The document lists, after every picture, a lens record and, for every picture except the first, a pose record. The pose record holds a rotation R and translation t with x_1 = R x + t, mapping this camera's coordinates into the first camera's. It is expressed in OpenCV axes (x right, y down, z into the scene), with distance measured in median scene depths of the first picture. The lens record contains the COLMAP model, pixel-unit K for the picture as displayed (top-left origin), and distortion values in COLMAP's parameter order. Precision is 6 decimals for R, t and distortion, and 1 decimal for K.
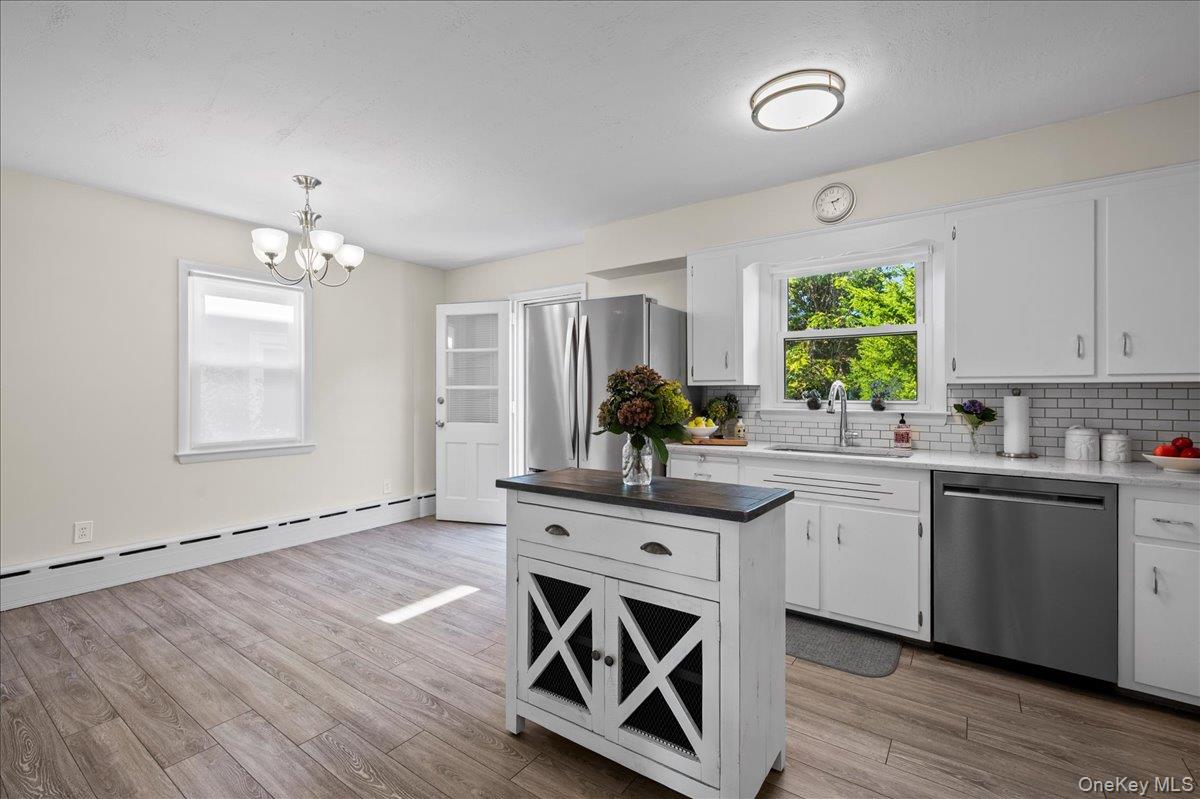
lens RADIAL K [[523.7, 0, 598.0], [0, 523.7, 393.2], [0, 0, 1]] dist [-0.004237, 0.001980]
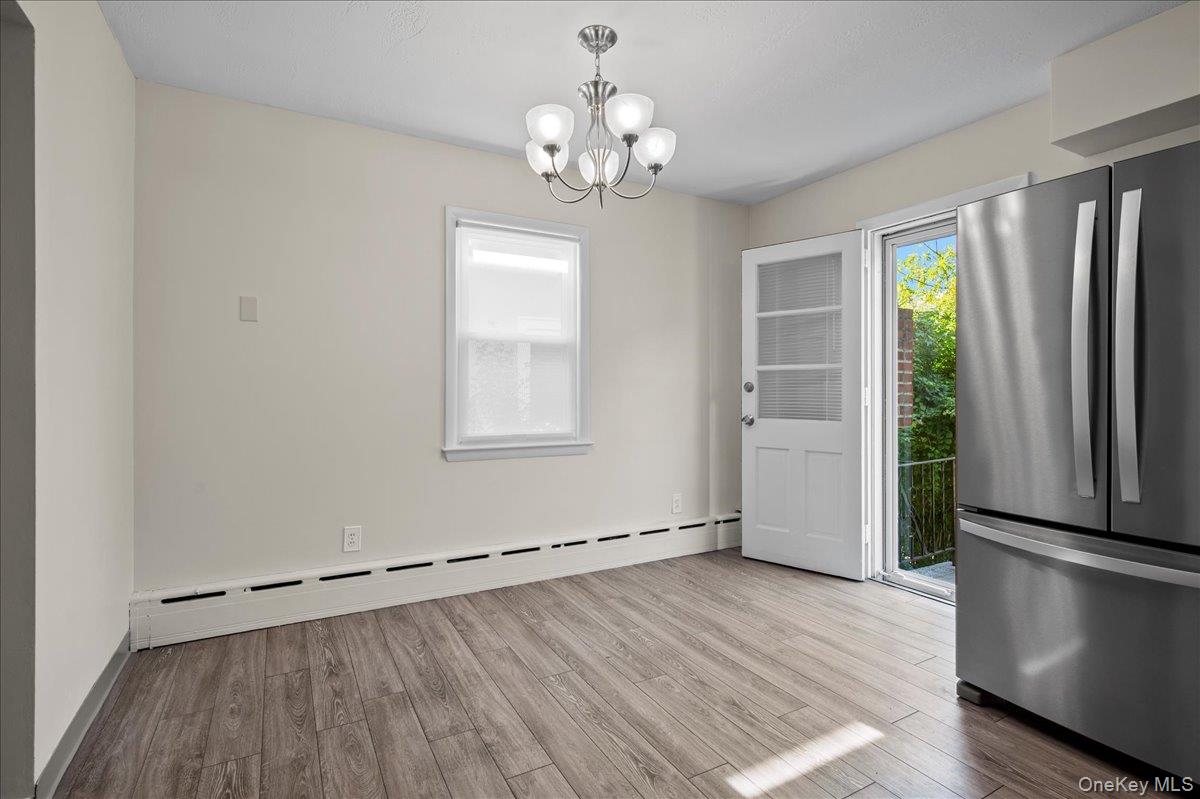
lens RADIAL K [[560.8, 0, 586.3], [0, 560.8, 390.7], [0, 0, 1]] dist [0.001832, -0.000762]
pose [[0.895570, -0.000834, -0.444919, -0.269758], [-0.000206, 0.999997, -0.002290, 0.034280], [0.444920, 0.002142, 0.895568, 0.386990]]
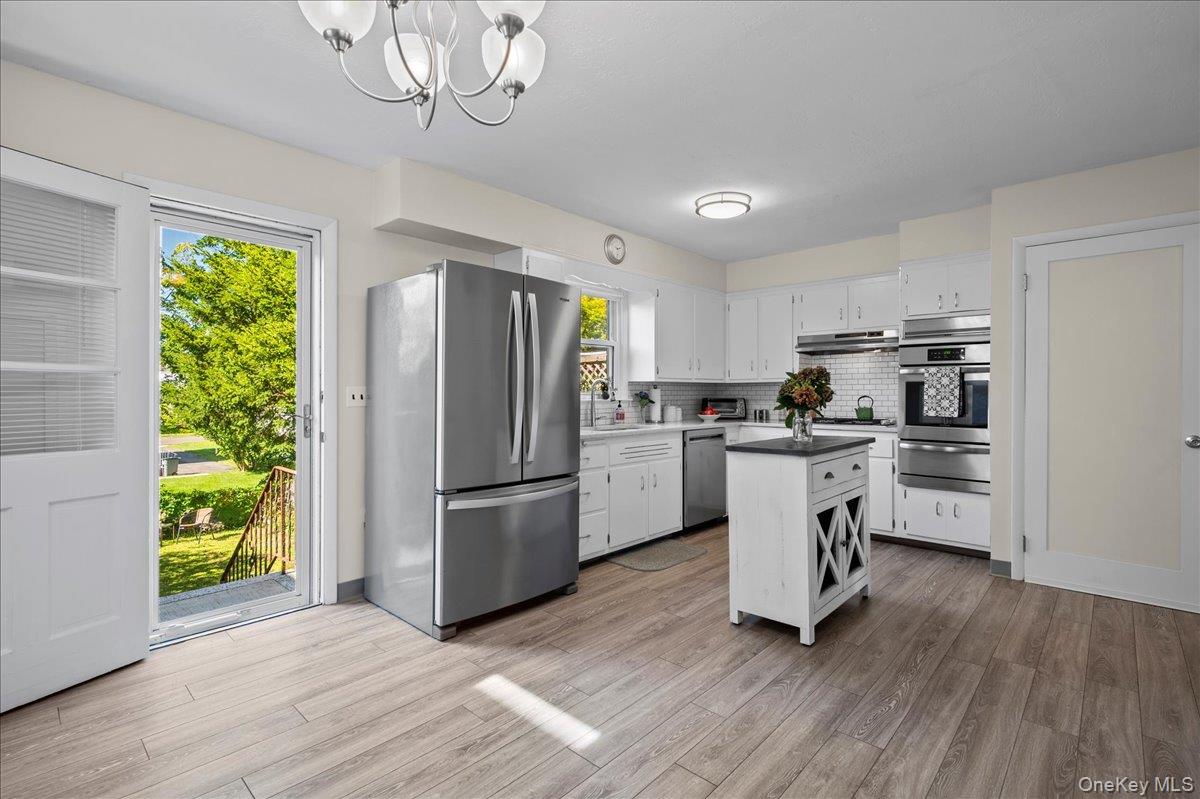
lens RADIAL K [[560.8, 0, 593.7], [0, 560.8, 394.5], [0, 0, 1]] dist [0.001832, -0.000762]
pose [[0.128194, -0.002192, 0.991747, -1.019985], [0.002385, 0.999995, 0.001902, 0.017827], [-0.991746, 0.002122, 0.128199, 0.859302]]
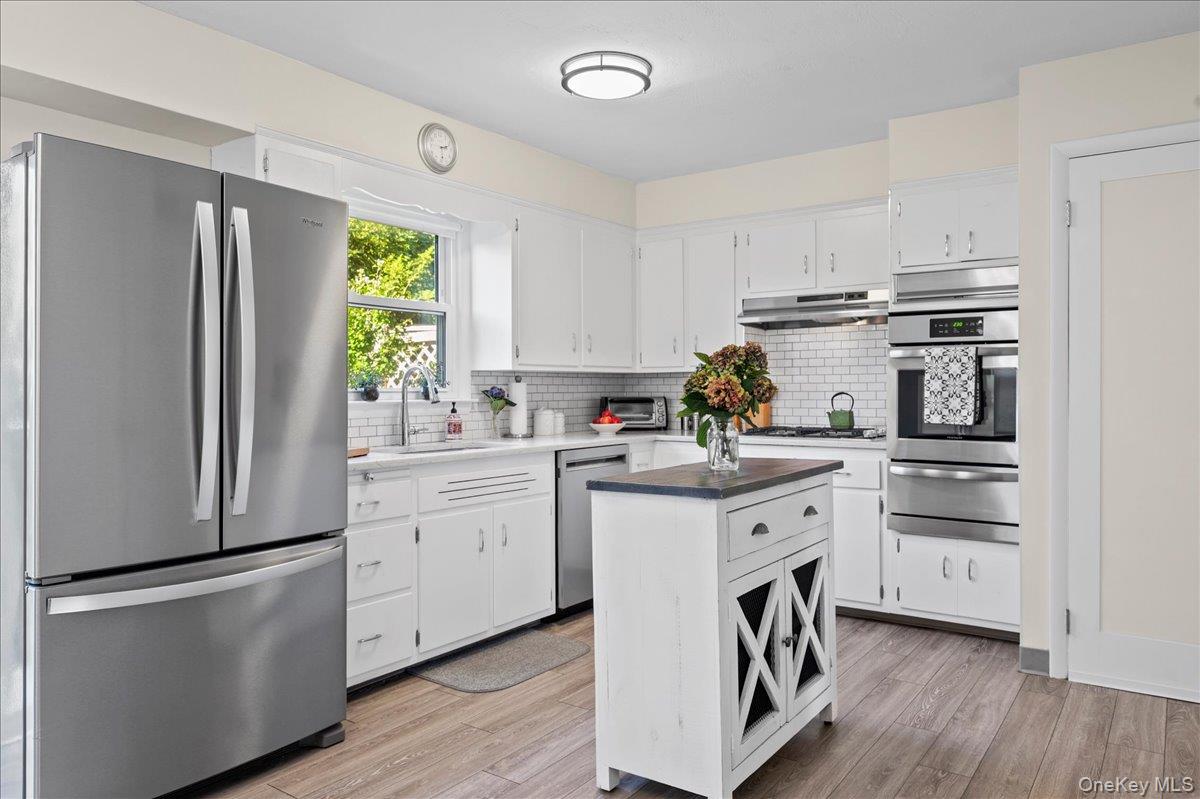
lens RADIAL K [[828.6, 0, 591.4], [0, 828.6, 392.7], [0, 0, 1]] dist [-0.007366, 0.005616]
pose [[0.000765, -0.003921, 0.999992, -0.848670], [0.006502, 0.999971, 0.003916, 0.018588], [-0.999979, 0.006499, 0.000790, 0.753072]]
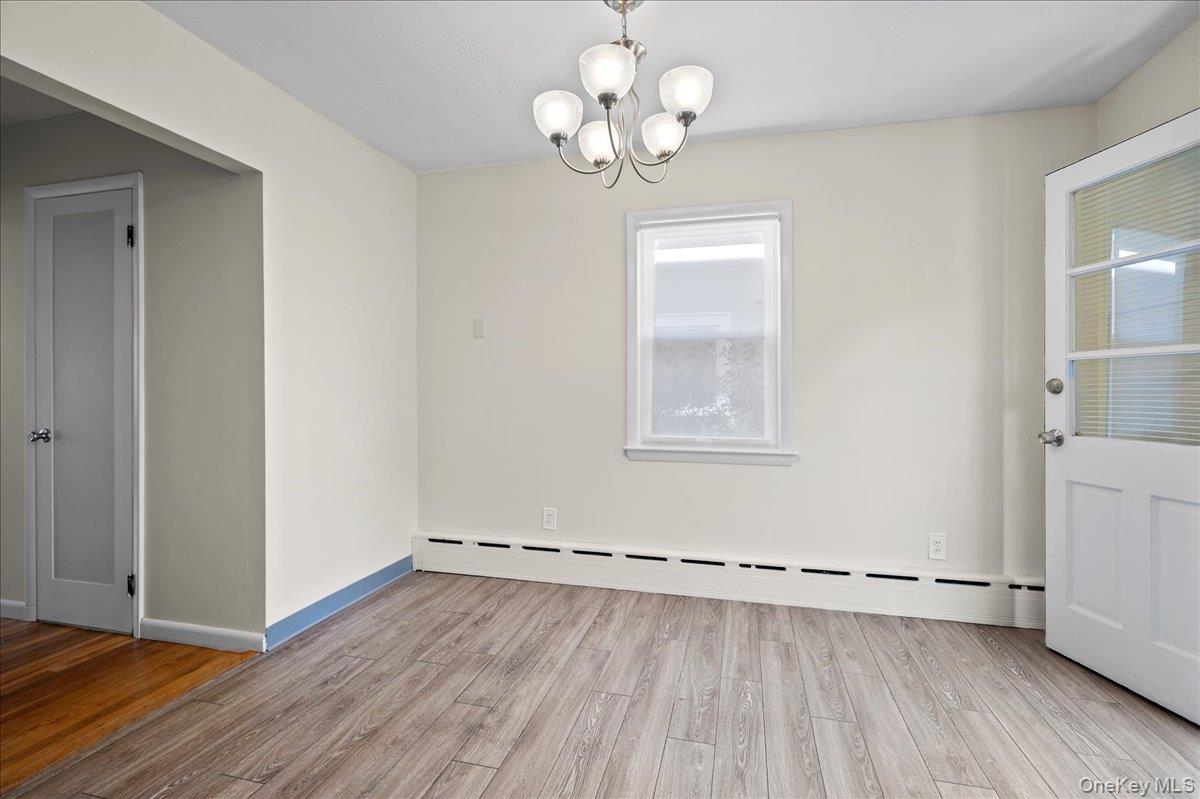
lens RADIAL K [[560.8, 0, 618.8], [0, 560.8, 383.3], [0, 0, 1]] dist [0.001832, -0.000762]
pose [[0.349331, -0.002272, -0.936997, 0.033817], [0.002348, 0.999996, -0.001549, 0.018833], [0.936996, -0.001659, 0.349335, 0.802678]]
